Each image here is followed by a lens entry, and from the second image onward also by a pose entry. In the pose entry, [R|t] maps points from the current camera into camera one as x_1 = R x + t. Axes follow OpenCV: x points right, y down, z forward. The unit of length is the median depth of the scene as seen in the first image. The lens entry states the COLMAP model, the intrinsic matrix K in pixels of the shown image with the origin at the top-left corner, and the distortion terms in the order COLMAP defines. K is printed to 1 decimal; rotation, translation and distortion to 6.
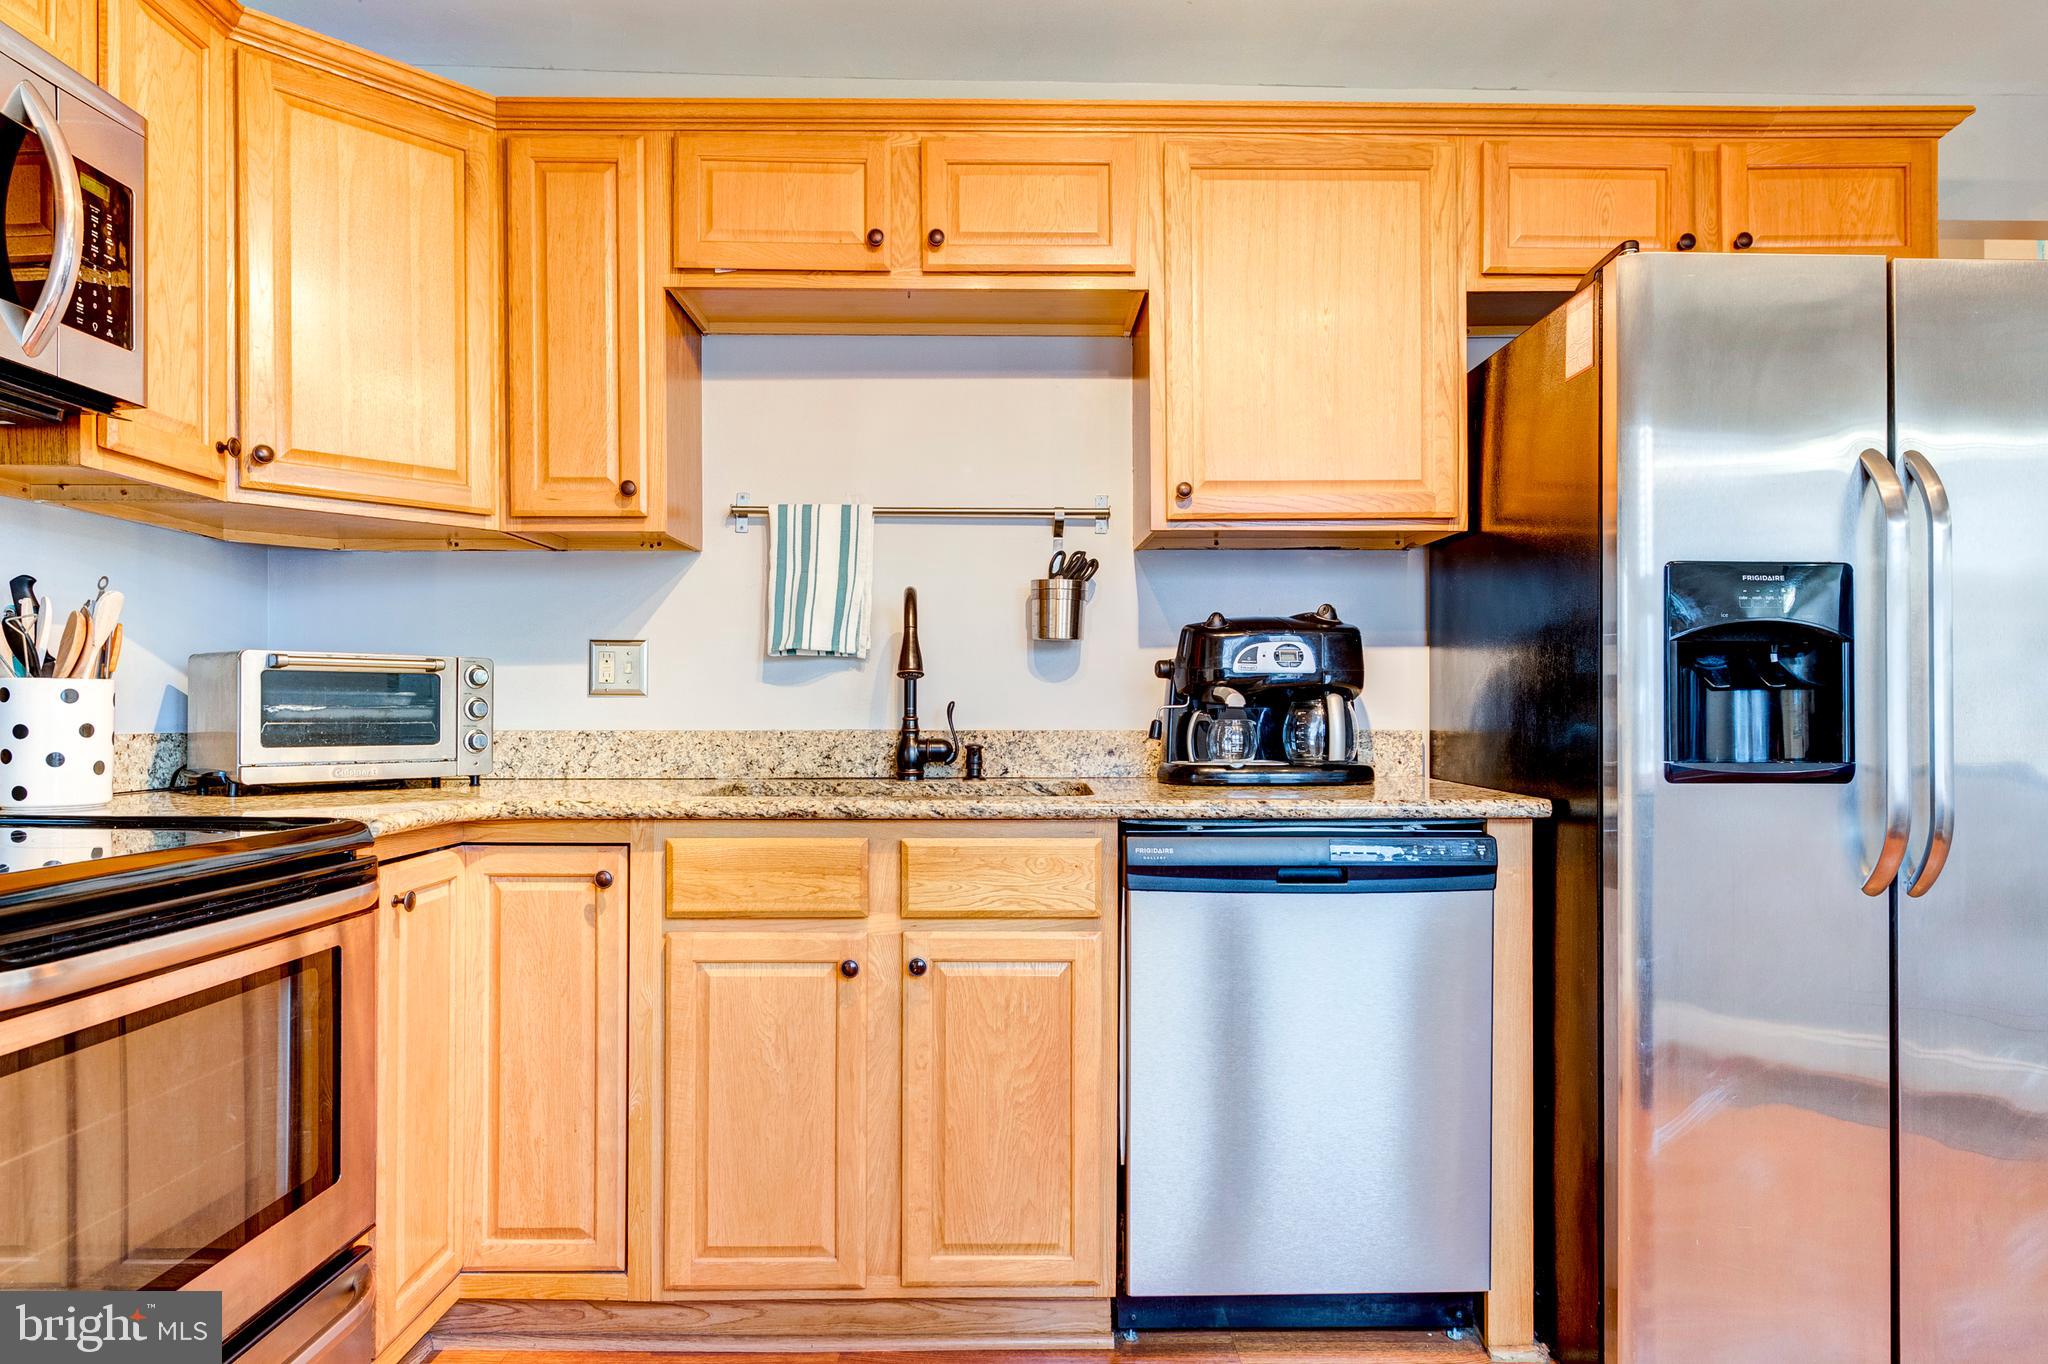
lens RADIAL K [[1197.7, 0, 1020.6], [0, 1197.7, 717.4], [0, 0, 1]] dist [-0.001151, -0.000013]
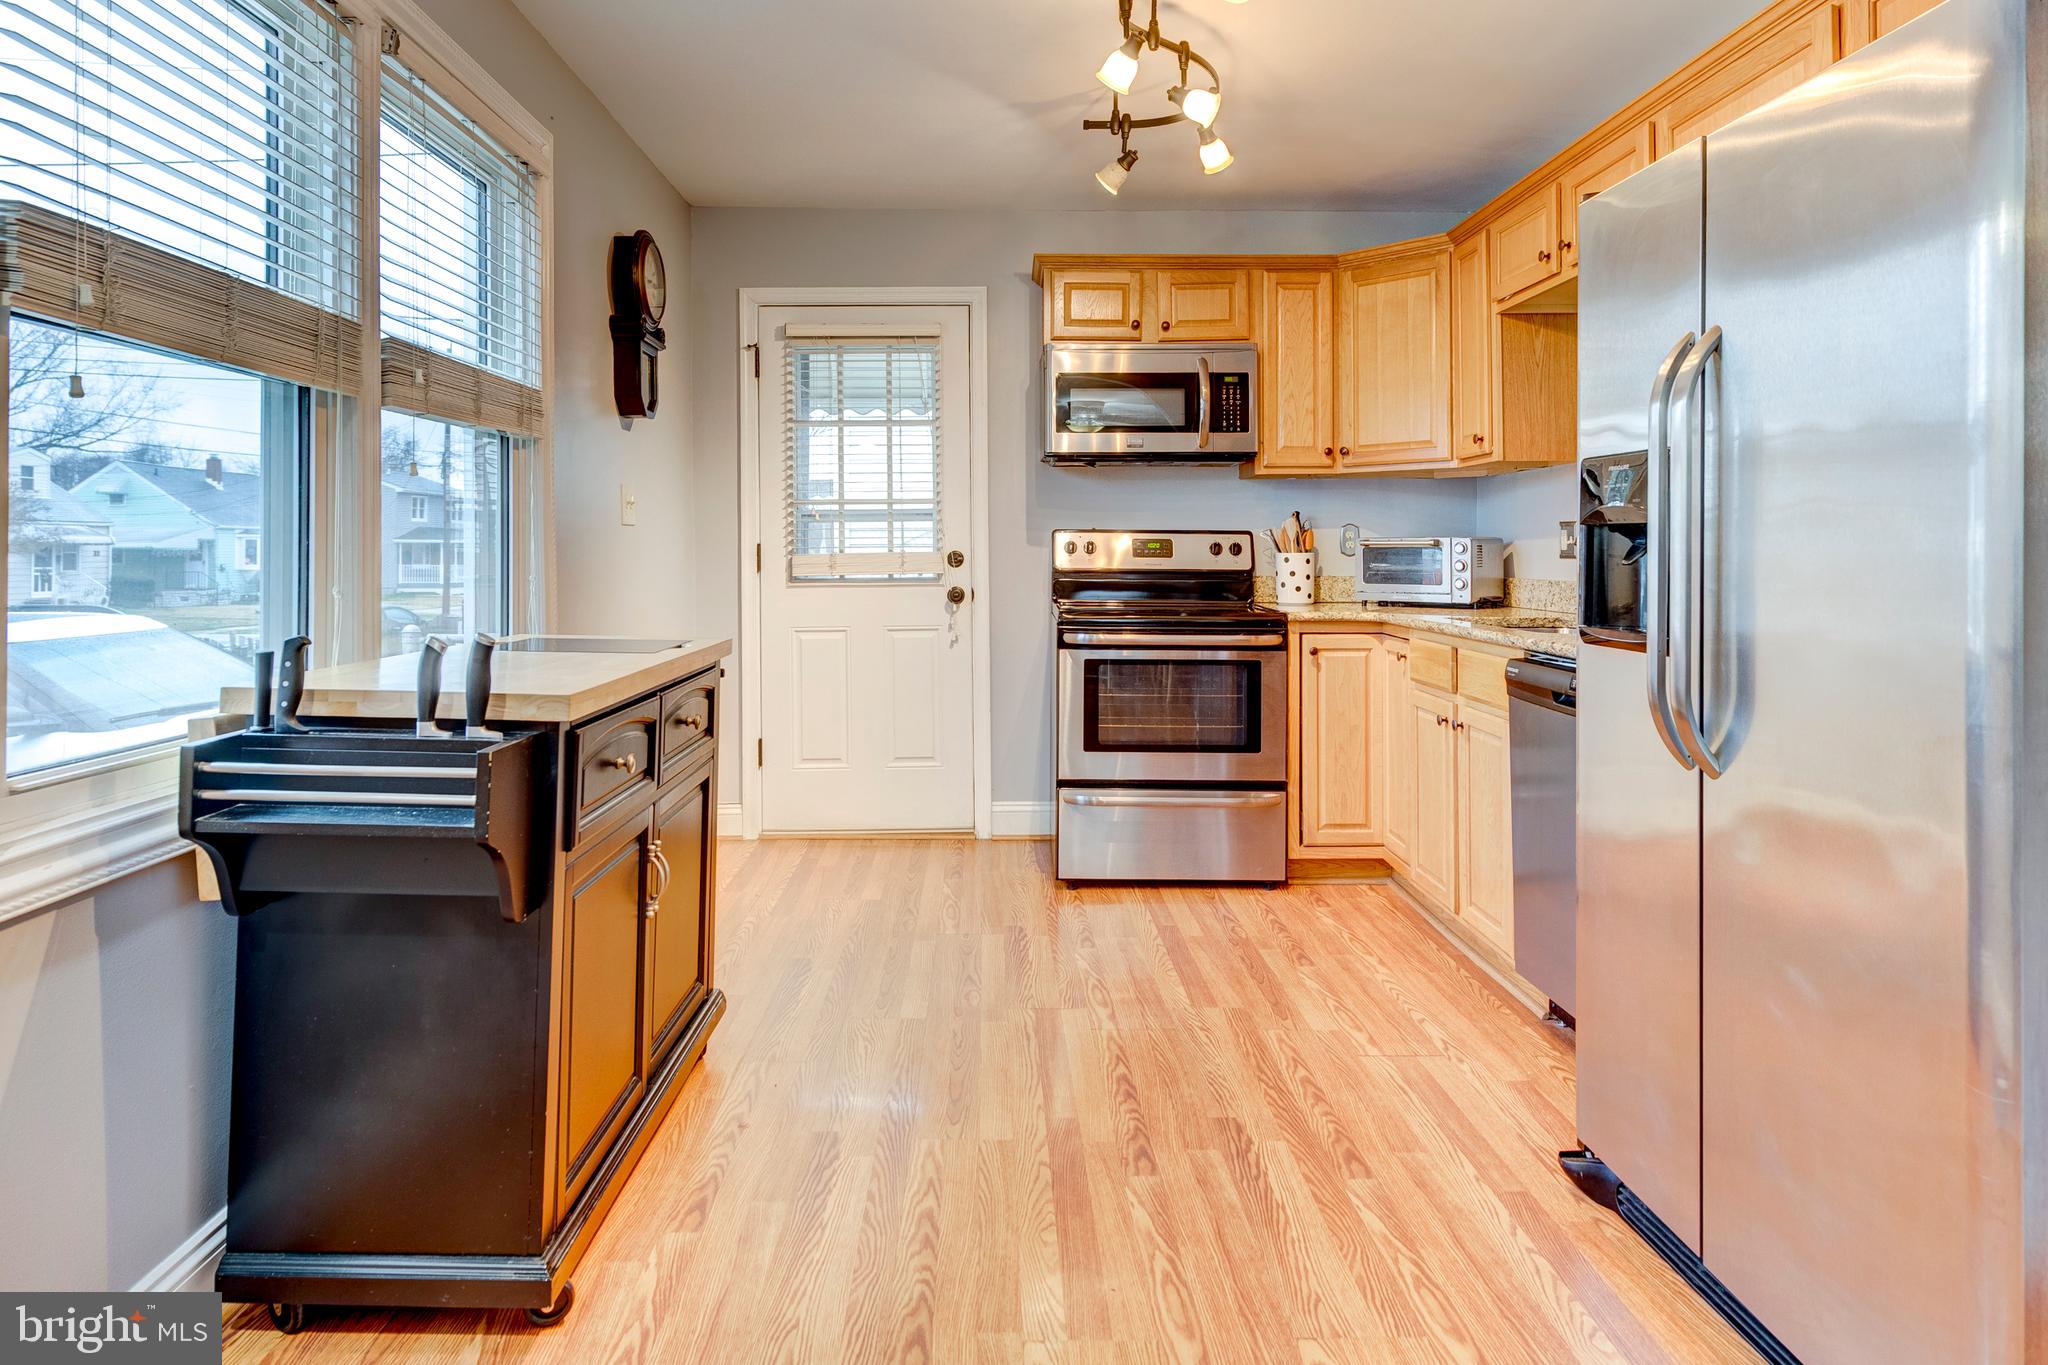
lens RADIAL K [[1206.5, 0, 1020.8], [0, 1206.5, 560.8], [0, 0, 1]] dist [-0.000358, -0.000070]
pose [[0.000058, 0.008262, -0.999966, 1.567960], [-0.006339, 0.999946, 0.008261, -0.029960], [0.999980, 0.006339, 0.000110, 0.391249]]
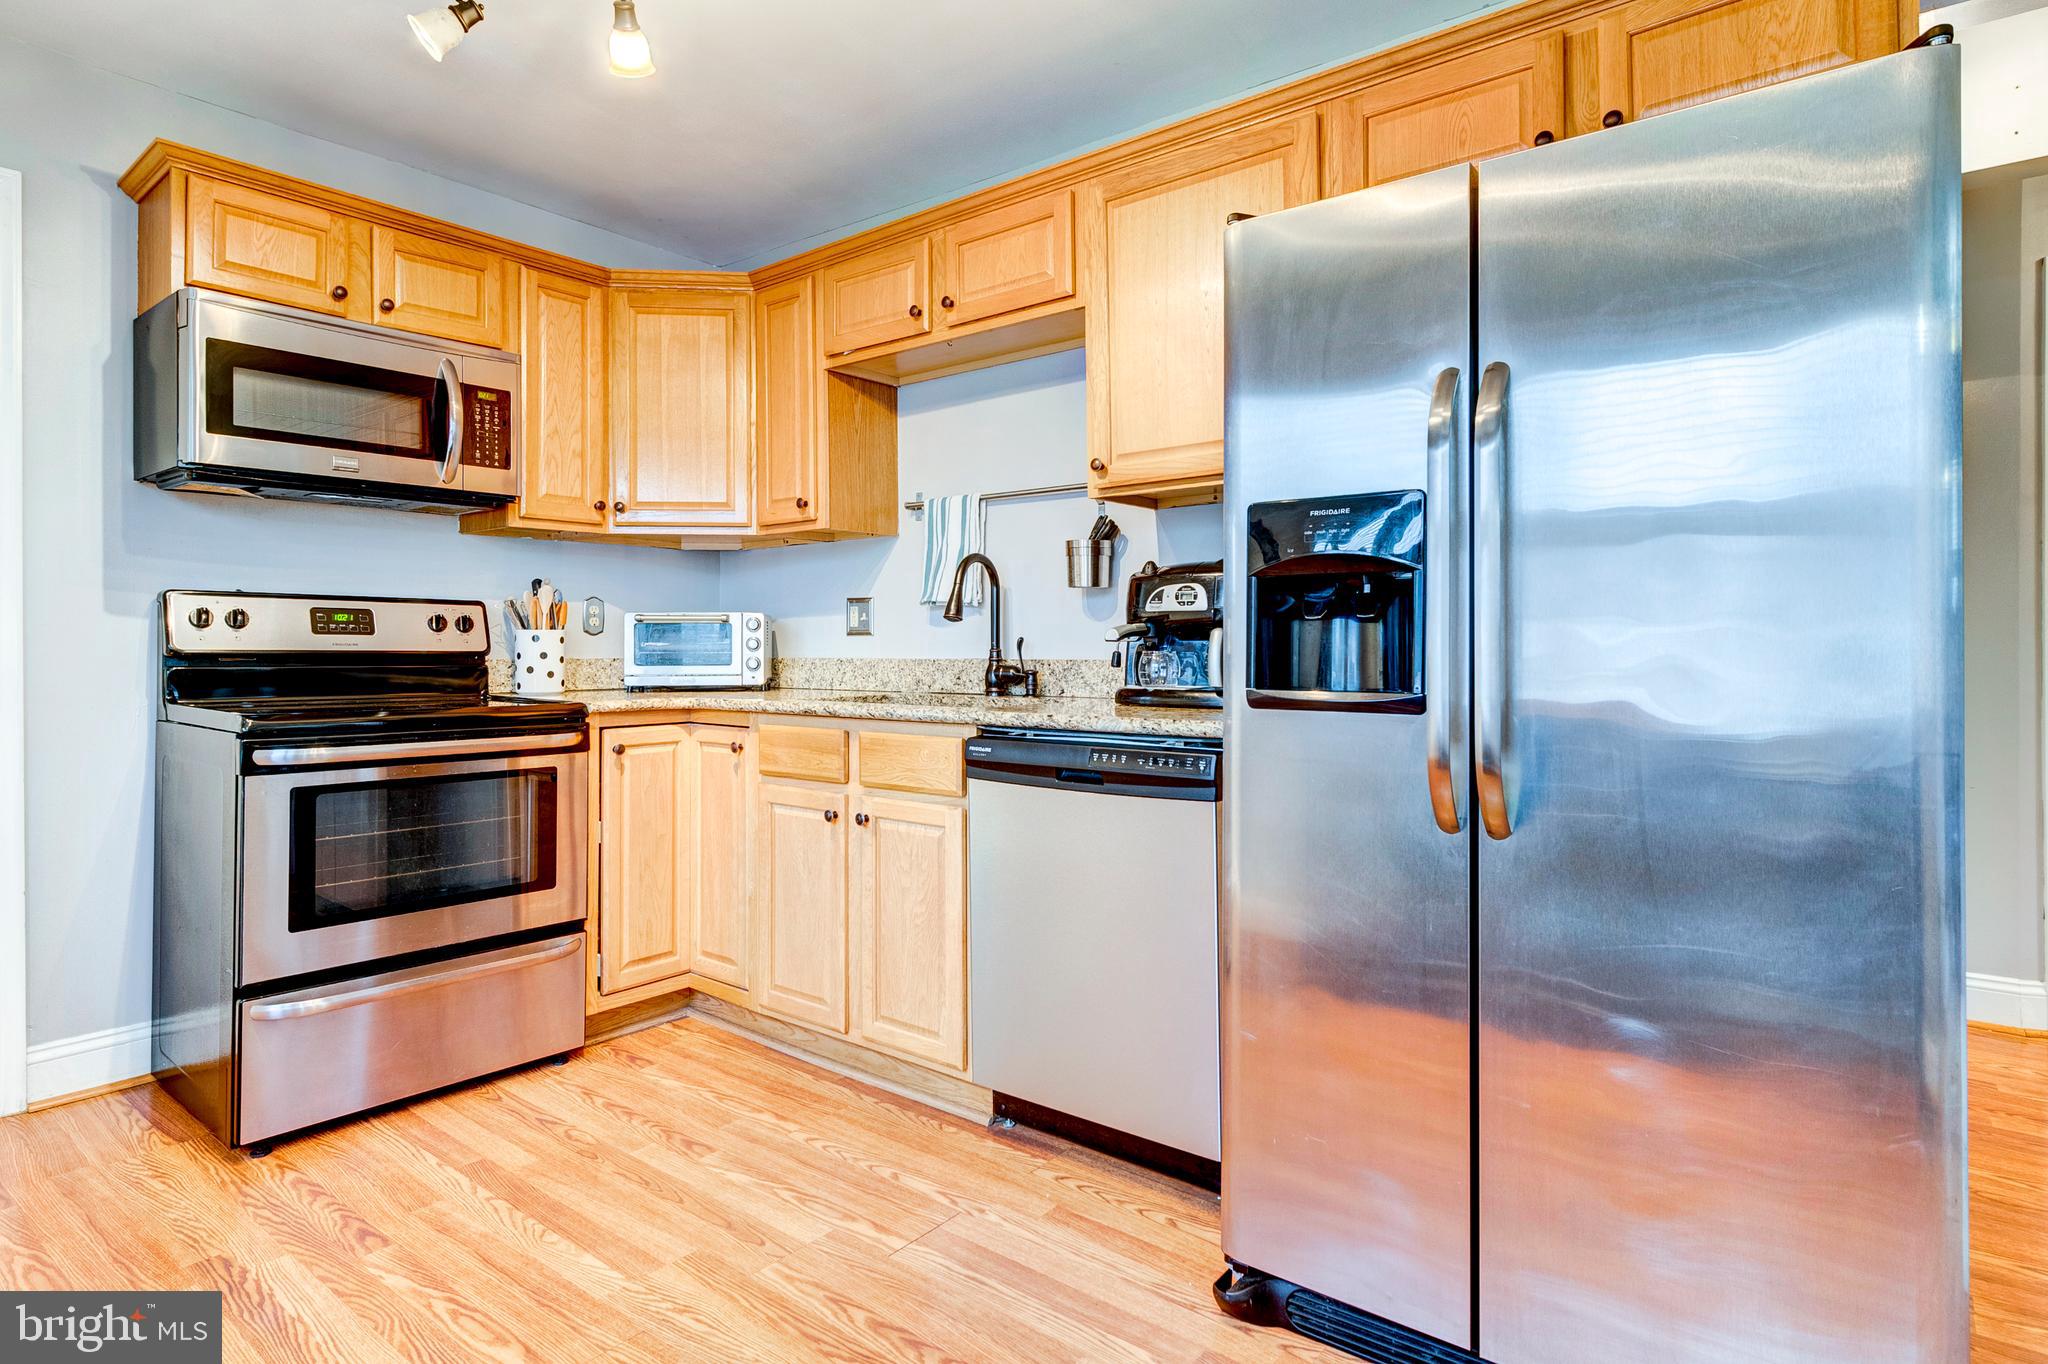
lens RADIAL K [[1091.0, 0, 1020.0], [0, 1091.0, 647.2], [0, 0, 1]] dist [-0.000065, -0.000952]
pose [[0.770594, -0.001915, -0.637323, 0.895262], [-0.001335, 0.999988, -0.004620, 0.003851], [0.637325, 0.004411, 0.770583, 0.094414]]
